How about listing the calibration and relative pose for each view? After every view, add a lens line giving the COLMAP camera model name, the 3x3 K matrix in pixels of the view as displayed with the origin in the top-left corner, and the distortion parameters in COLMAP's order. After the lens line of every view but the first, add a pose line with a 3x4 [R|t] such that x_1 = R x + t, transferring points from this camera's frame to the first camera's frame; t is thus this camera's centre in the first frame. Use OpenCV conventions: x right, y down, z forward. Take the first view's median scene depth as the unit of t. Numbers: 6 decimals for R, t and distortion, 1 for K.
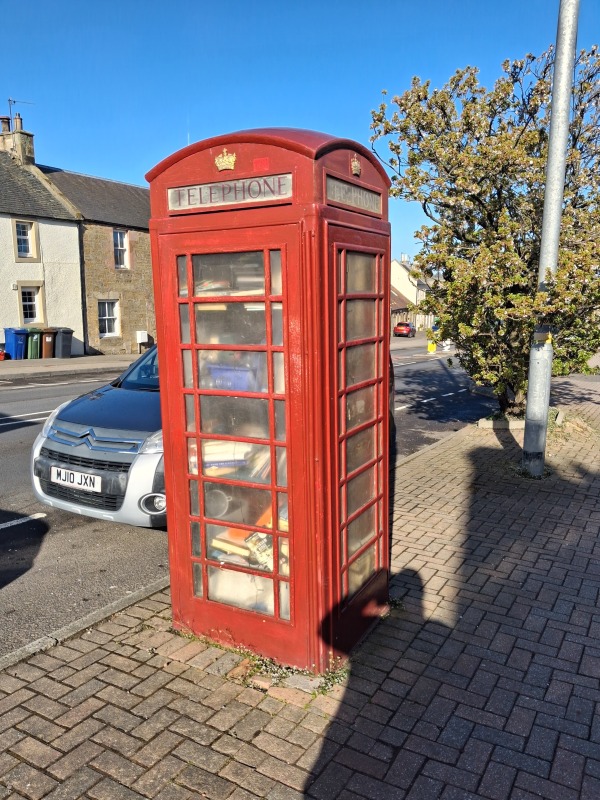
lens RADIAL K [[626.0, 0, 299.2], [0, 626.0, 405.7], [0, 0, 1]] dist [0.004702, 0.005082]
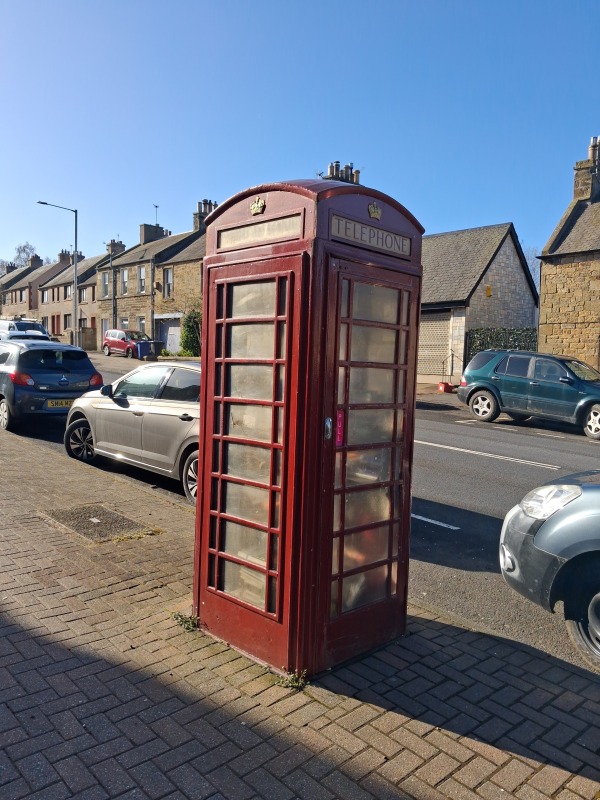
lens RADIAL K [[625.2, 0, 300.0], [0, 625.2, 400.0], [0, 0, 1]] dist [0.004808, 0.004791]
pose [[-0.266292, 0.049994, -0.962595, 0.946462], [-0.185630, 0.977300, 0.102110, -0.136210], [0.945849, 0.205878, -0.250967, 1.164614]]
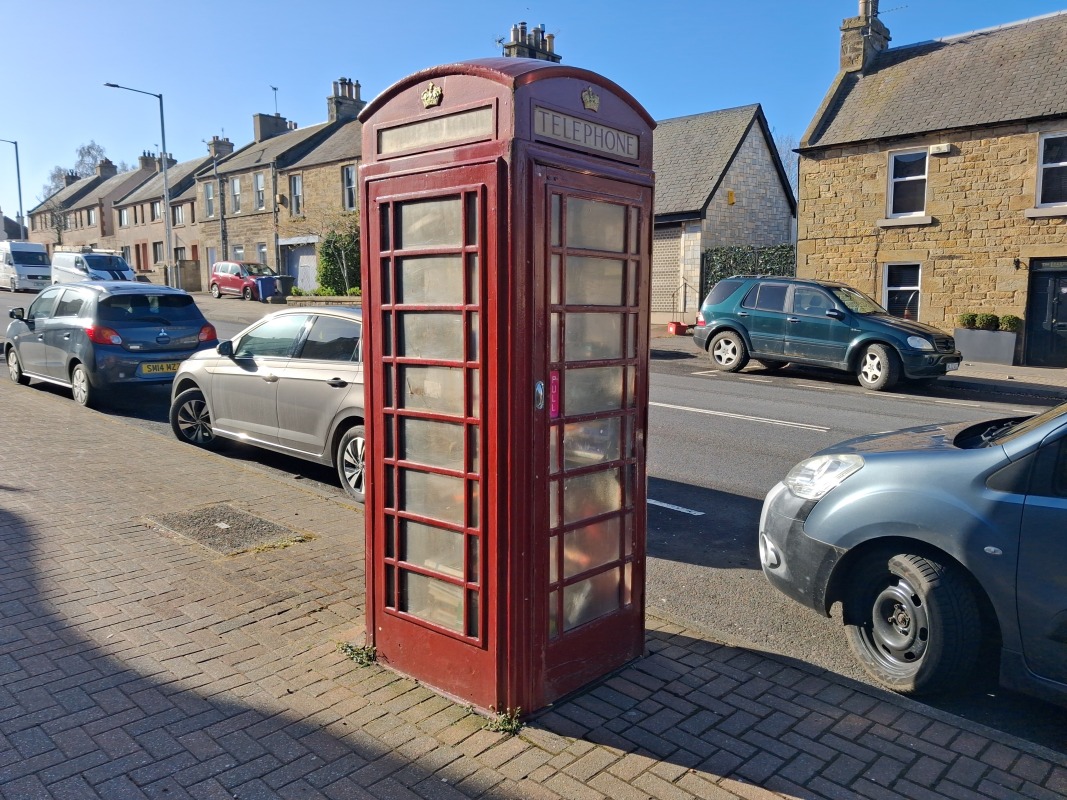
lens RADIAL K [[833.8, 0, 532.9], [0, 833.8, 402.0], [0, 0, 1]] dist [0.004808, 0.004791]
pose [[-0.206854, 0.119700, -0.971022, 0.954167], [-0.158491, 0.975279, 0.153987, -0.142554], [0.965449, 0.185751, -0.182769, 1.147603]]
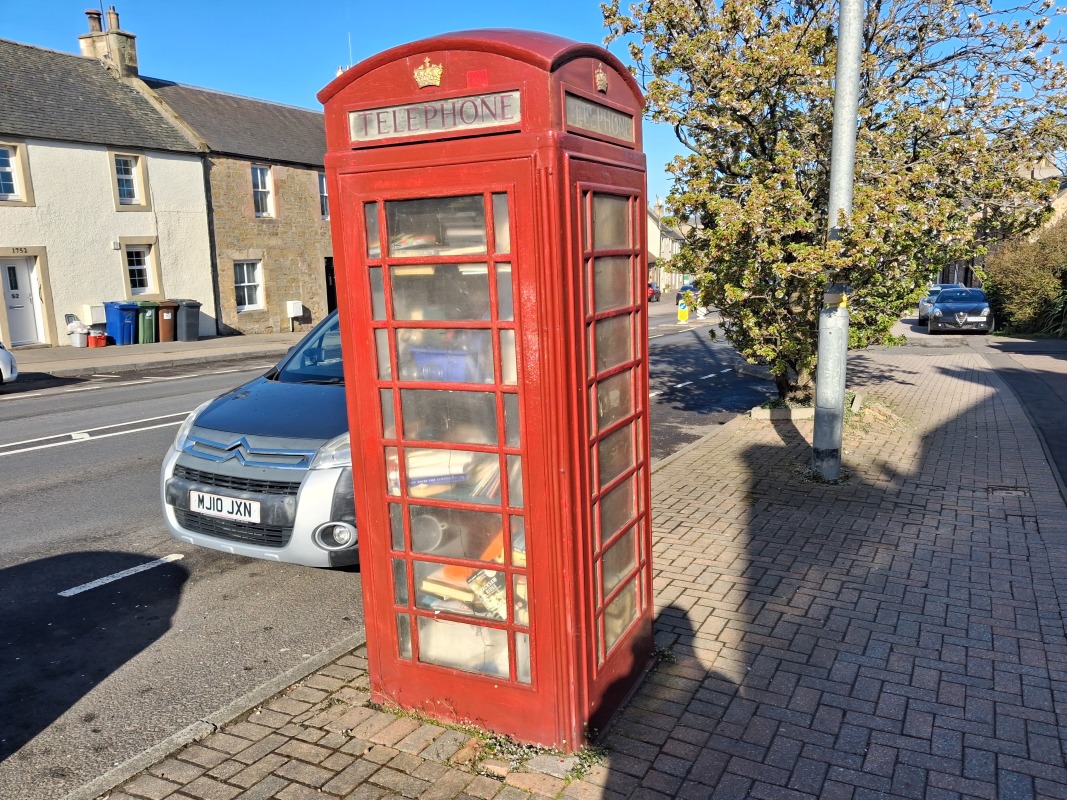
lens RADIAL K [[833.8, 0, 532.9], [0, 833.8, 402.0], [0, 0, 1]] dist [0.004808, 0.004791]
pose [[0.998022, -0.029440, 0.055551, -0.050047], [0.028814, 0.999512, 0.012029, -0.007944], [-0.055878, -0.010405, 0.998383, -0.001263]]
